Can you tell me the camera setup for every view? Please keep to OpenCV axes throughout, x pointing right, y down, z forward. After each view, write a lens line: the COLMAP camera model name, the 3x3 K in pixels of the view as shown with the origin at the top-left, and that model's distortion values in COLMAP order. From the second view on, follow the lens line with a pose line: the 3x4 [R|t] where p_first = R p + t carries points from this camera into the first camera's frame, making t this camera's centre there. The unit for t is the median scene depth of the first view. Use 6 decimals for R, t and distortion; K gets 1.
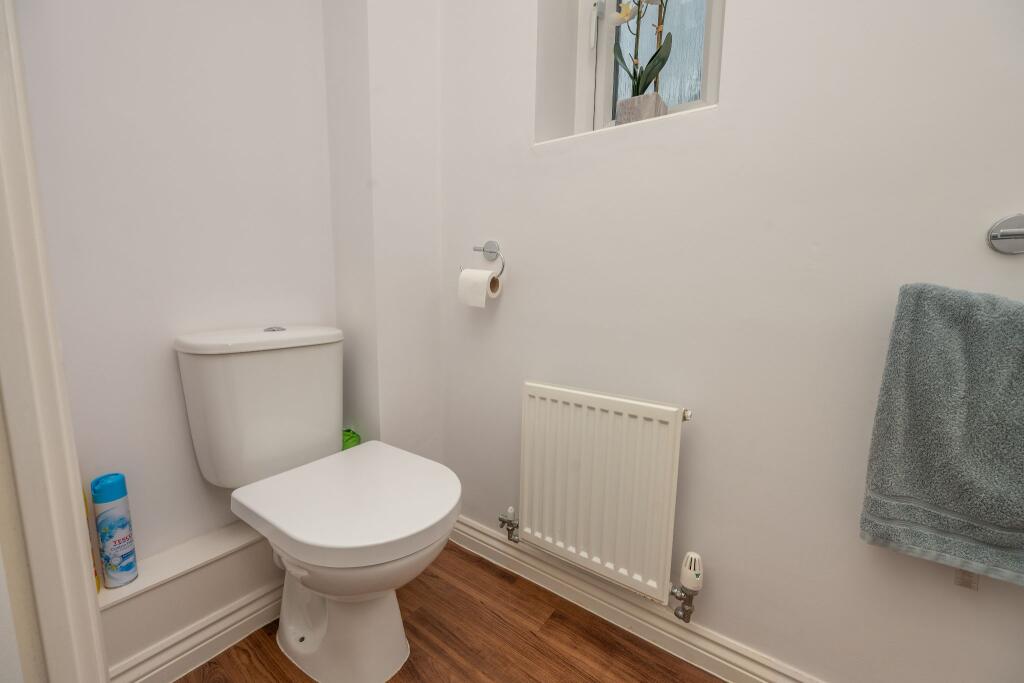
lens RADIAL K [[403.6, 0, 512.0], [0, 403.6, 341.5], [0, 0, 1]] dist [-0.006164, 0.000022]
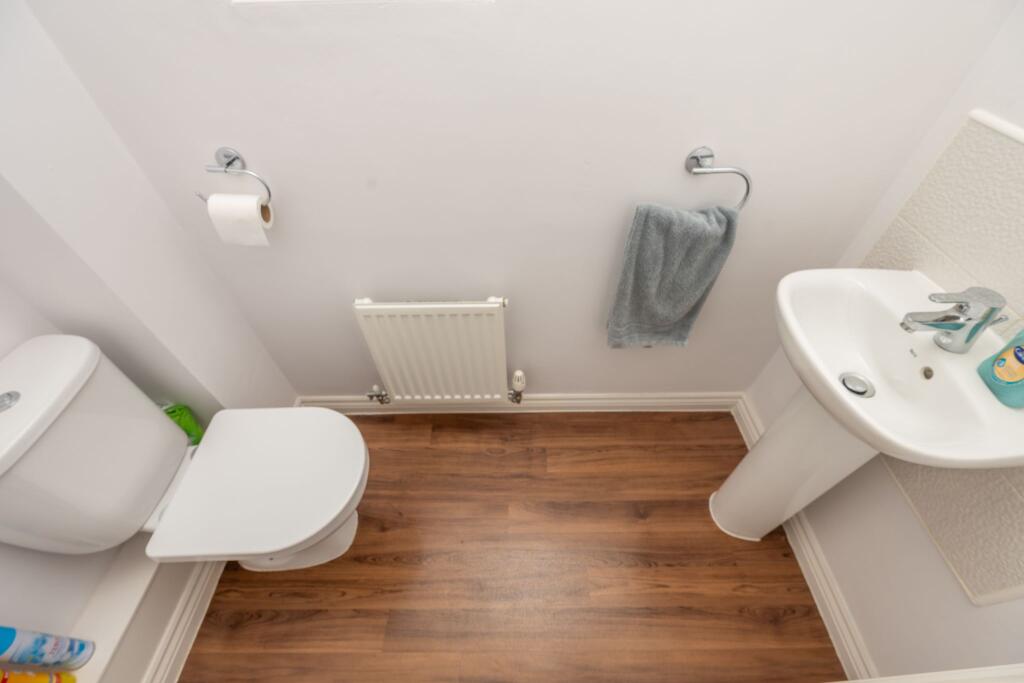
lens RADIAL K [[420.2, 0, 512.0], [0, 420.2, 341.5], [0, 0, 1]] dist [-0.002250, -0.000366]
pose [[0.808842, -0.456391, 0.370785, -0.098648], [0.103219, 0.730965, 0.674564, -0.619741], [-0.578896, -0.507343, 0.638344, 0.069638]]
